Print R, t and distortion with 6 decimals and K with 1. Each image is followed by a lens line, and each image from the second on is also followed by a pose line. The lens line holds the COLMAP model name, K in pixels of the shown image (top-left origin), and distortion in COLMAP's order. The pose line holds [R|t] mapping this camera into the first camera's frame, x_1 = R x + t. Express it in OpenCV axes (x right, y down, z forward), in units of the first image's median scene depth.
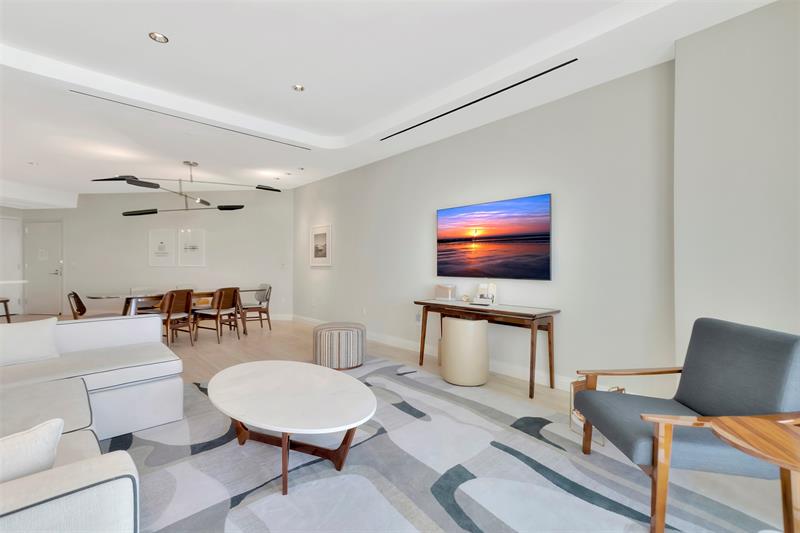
lens RADIAL K [[362.7, 0, 403.2], [0, 362.7, 265.3], [0, 0, 1]] dist [0.025854, 0.000072]
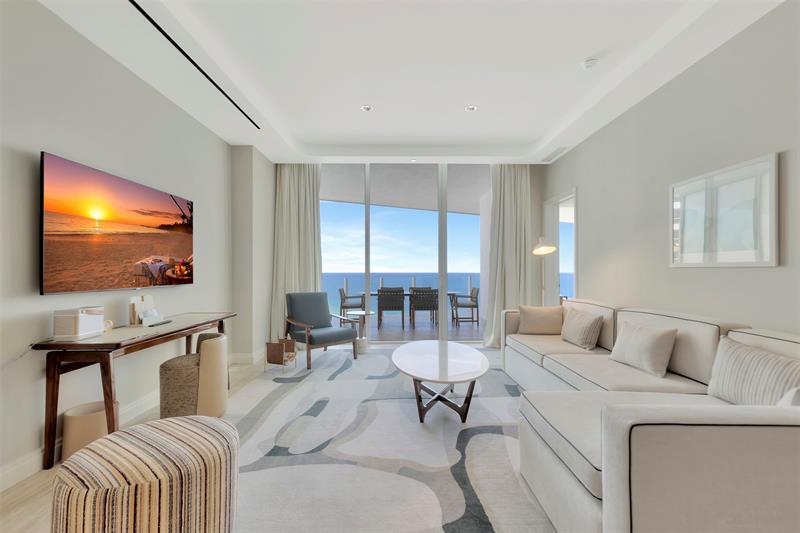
lens RADIAL K [[358.9, 0, 401.2], [0, 358.9, 266.5], [0, 0, 1]] dist [0.002914, 0.000080]
pose [[-0.748638, 0.005897, 0.662953, -0.582828], [0.001793, 0.999975, -0.006870, -0.002237], [-0.662977, -0.003955, -0.748629, 1.105074]]
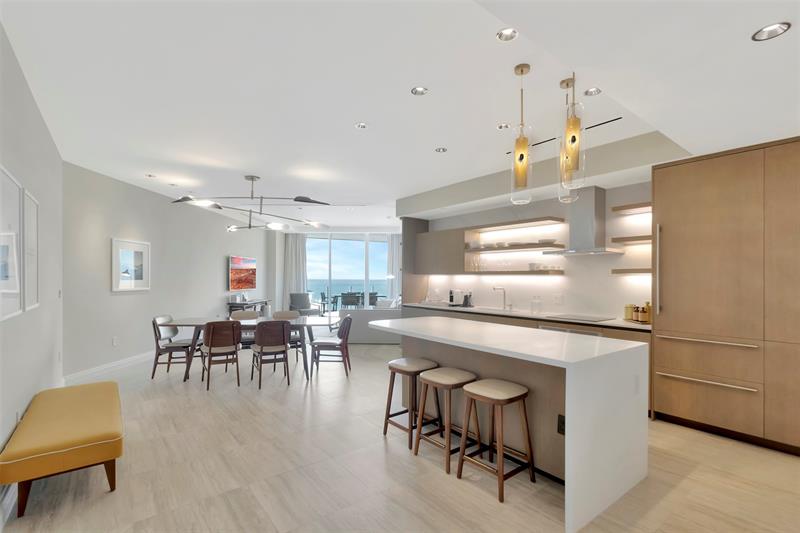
lens RADIAL K [[361.1, 0, 401.8], [0, 361.1, 280.0], [0, 0, 1]] dist [0.002024, 0.000097]
pose [[-0.740820, -0.012611, 0.671585, -1.929712], [-0.008068, 0.999919, 0.009876, -0.055159], [-0.671655, 0.001897, -0.740861, 1.898018]]
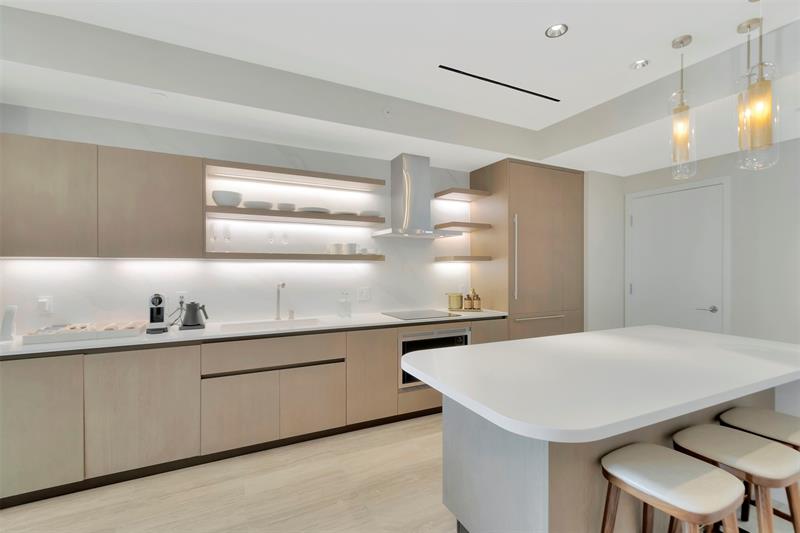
lens RADIAL K [[363.6, 0, 409.9], [0, 363.6, 267.5], [0, 0, 1]] dist [-0.003368, -0.000668]
pose [[-0.805855, -0.003806, -0.592101, -1.126626], [-0.000542, 0.999984, -0.005691, -0.045155], [0.592113, -0.004265, -0.805844, 1.468285]]
